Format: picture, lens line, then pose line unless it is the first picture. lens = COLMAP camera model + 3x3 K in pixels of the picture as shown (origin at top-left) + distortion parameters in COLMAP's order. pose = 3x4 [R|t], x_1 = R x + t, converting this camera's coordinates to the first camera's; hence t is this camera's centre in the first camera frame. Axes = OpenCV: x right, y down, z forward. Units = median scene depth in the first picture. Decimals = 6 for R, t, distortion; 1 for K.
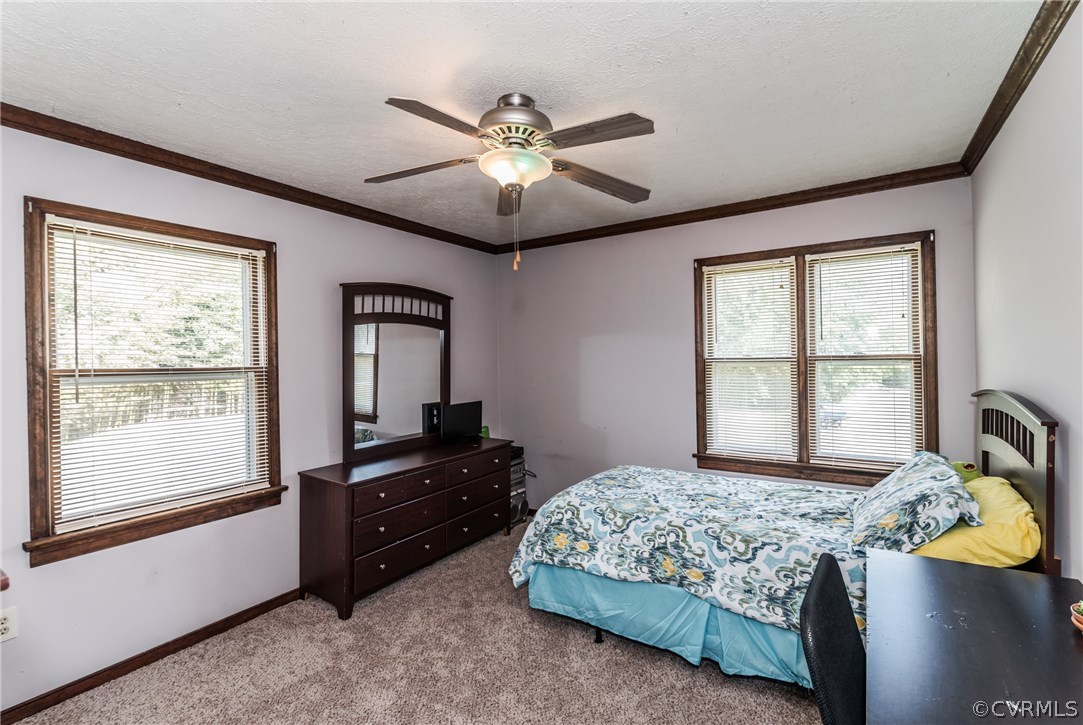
lens RADIAL K [[493.8, 0, 550.6], [0, 493.8, 361.3], [0, 0, 1]] dist [0.011233, -0.001407]
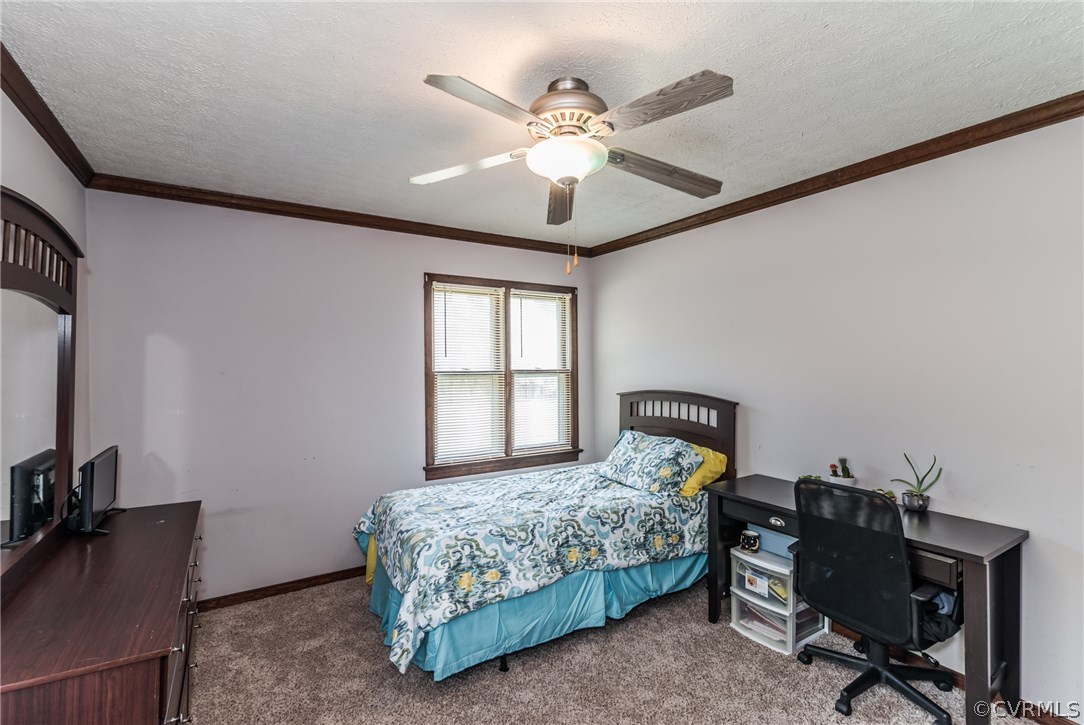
lens RADIAL K [[494.2, 0, 551.8], [0, 494.2, 359.2], [0, 0, 1]] dist [0.011233, -0.001407]
pose [[0.416080, 0.024548, 0.908997, -0.723592], [0.002150, 0.999606, -0.027979, -0.002801], [-0.909326, 0.013596, 0.415863, 0.503032]]
